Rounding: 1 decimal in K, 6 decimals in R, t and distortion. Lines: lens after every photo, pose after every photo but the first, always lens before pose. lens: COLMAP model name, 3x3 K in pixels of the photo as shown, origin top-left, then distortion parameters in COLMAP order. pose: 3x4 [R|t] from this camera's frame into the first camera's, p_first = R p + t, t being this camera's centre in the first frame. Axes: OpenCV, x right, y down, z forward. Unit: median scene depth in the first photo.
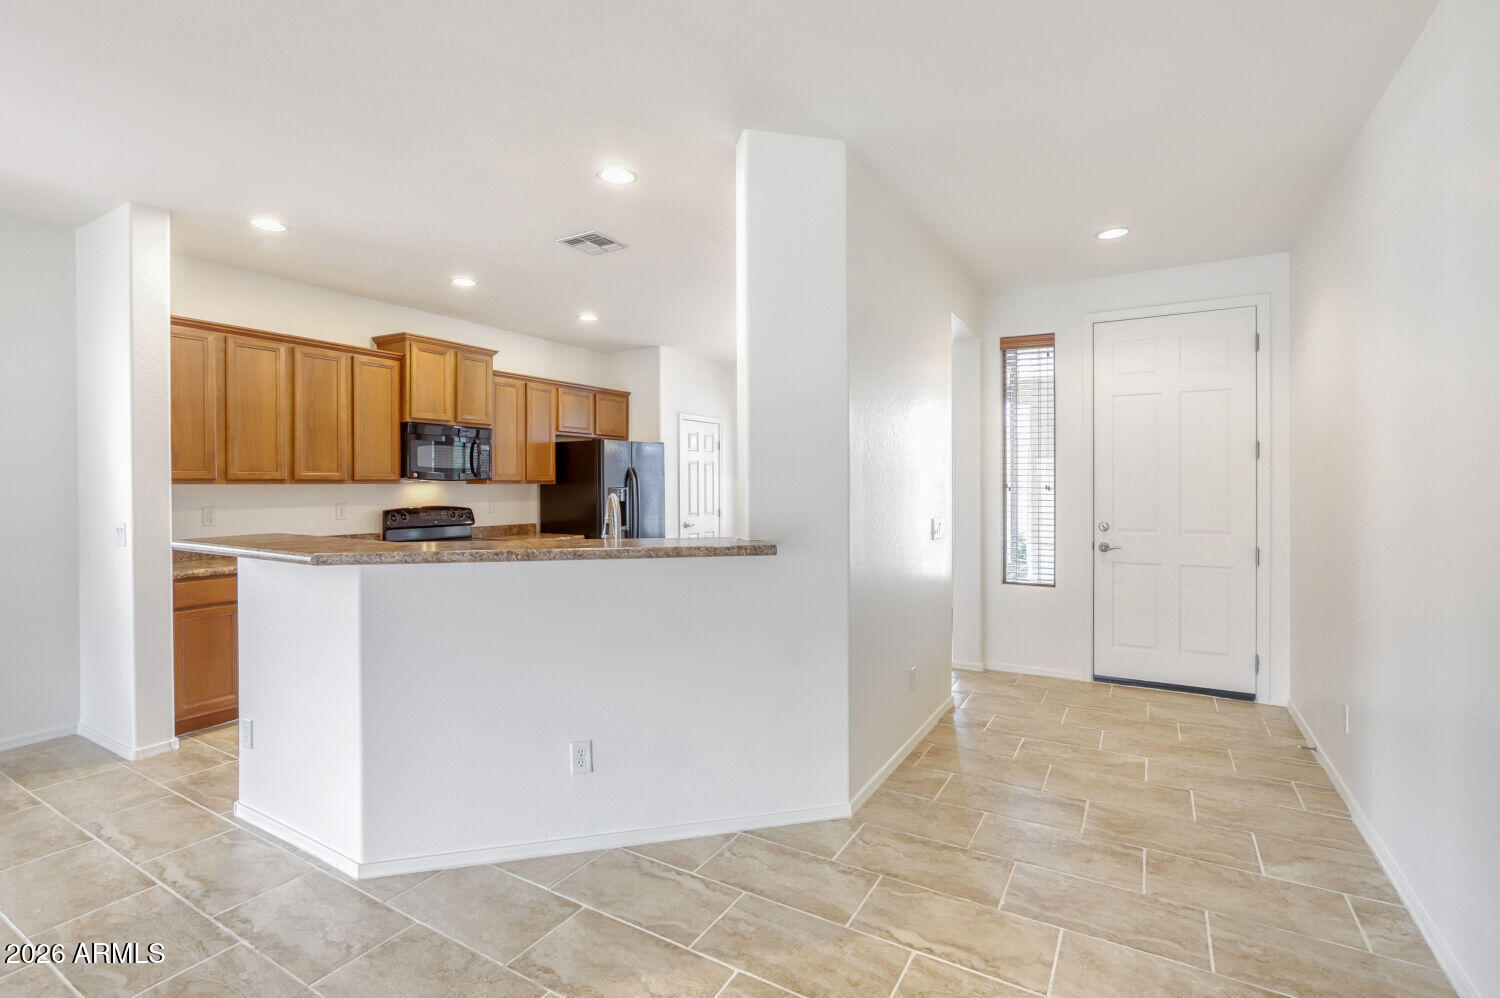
lens RADIAL K [[677.1, 0, 739.4], [0, 677.1, 487.6], [0, 0, 1]] dist [-0.002169, 0.000440]
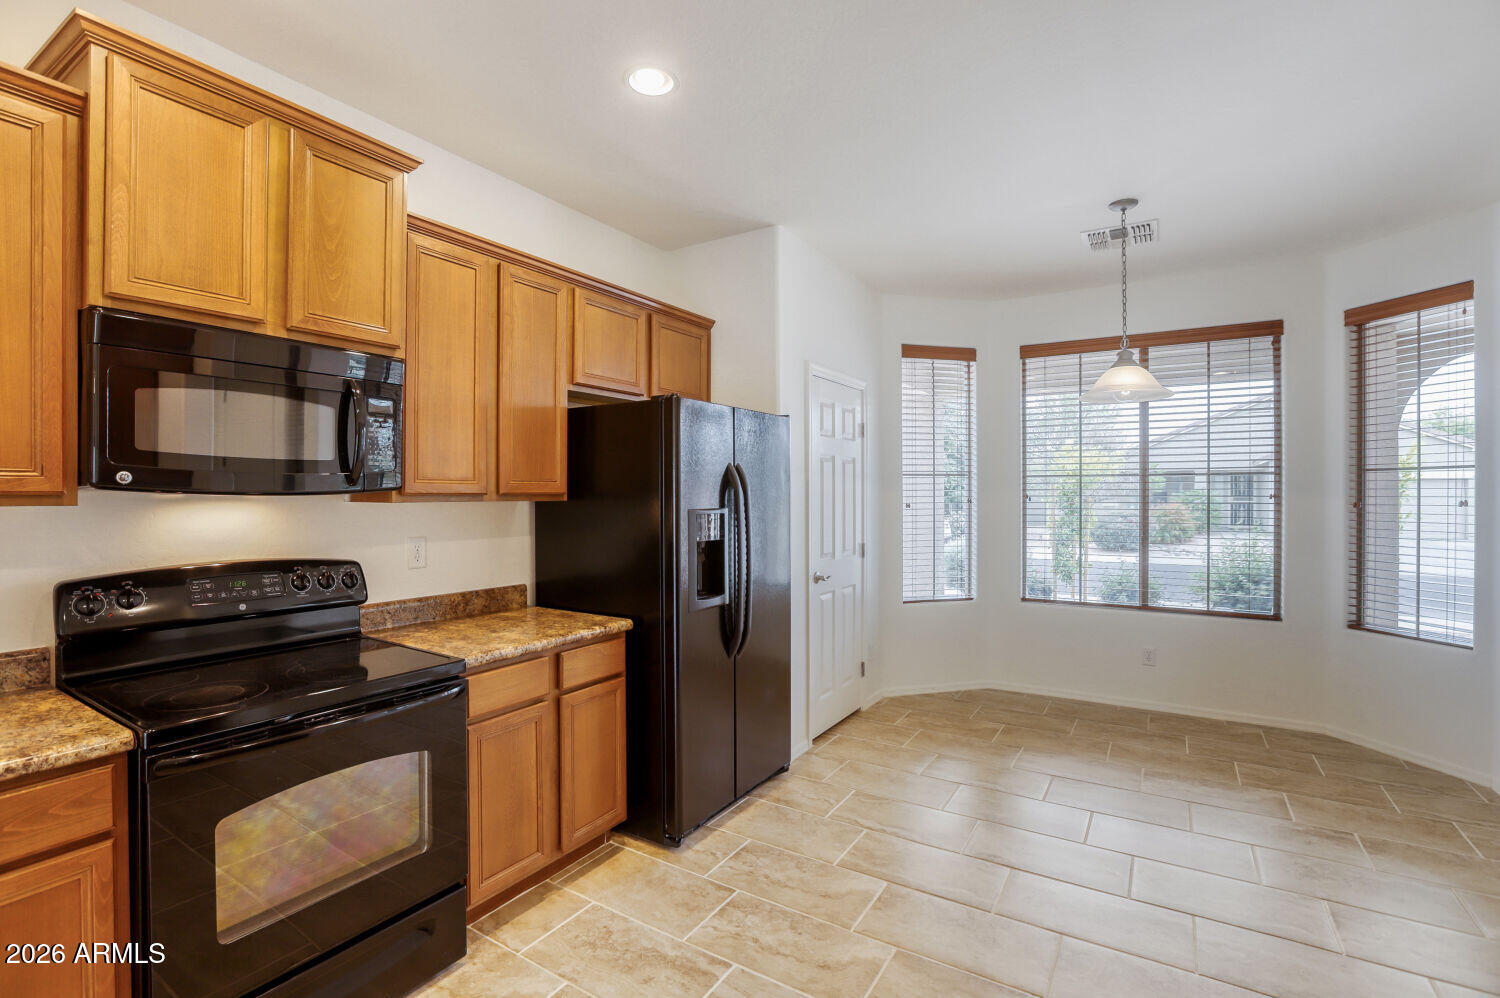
lens RADIAL K [[677.1, 0, 754.5], [0, 677.1, 498.4], [0, 0, 1]] dist [-0.002169, 0.000440]
pose [[0.999995, -0.001373, 0.002795, -0.150662], [0.001377, 0.999998, -0.001398, -0.006161], [-0.002793, 0.001401, 0.999995, 0.557239]]
